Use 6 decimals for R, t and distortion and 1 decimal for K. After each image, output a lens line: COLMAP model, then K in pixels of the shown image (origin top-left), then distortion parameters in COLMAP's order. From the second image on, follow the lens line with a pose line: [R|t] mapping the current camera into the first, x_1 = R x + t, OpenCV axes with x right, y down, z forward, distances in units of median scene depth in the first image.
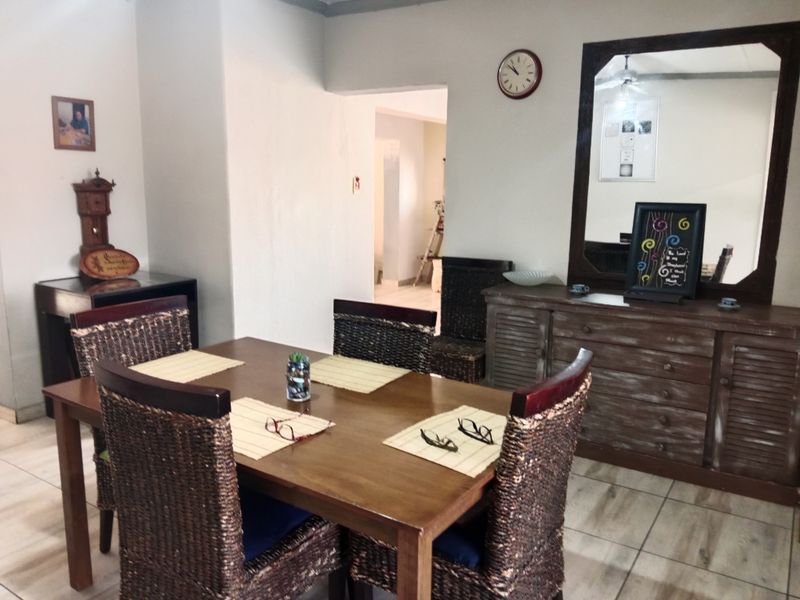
lens RADIAL K [[629.7, 0, 400.5], [0, 629.7, 306.5], [0, 0, 1]] dist [0.091901, -0.005361]
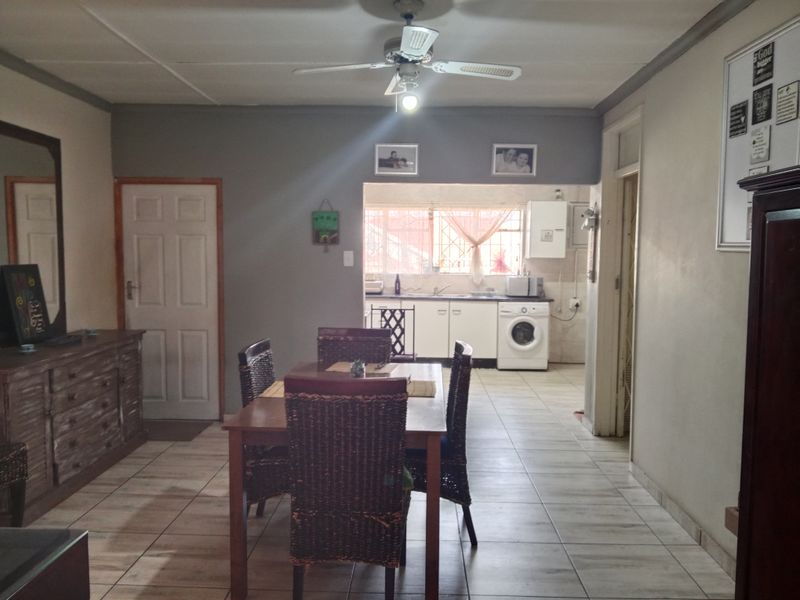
lens RADIAL K [[629.7, 0, 401.0], [0, 629.7, 298.2], [0, 0, 1]] dist [0.091901, -0.005361]
pose [[-0.513676, -0.084261, 0.853837, -1.019522], [0.136142, 0.974553, 0.178078, -0.234041], [-0.847114, 0.207717, -0.489133, 1.076471]]
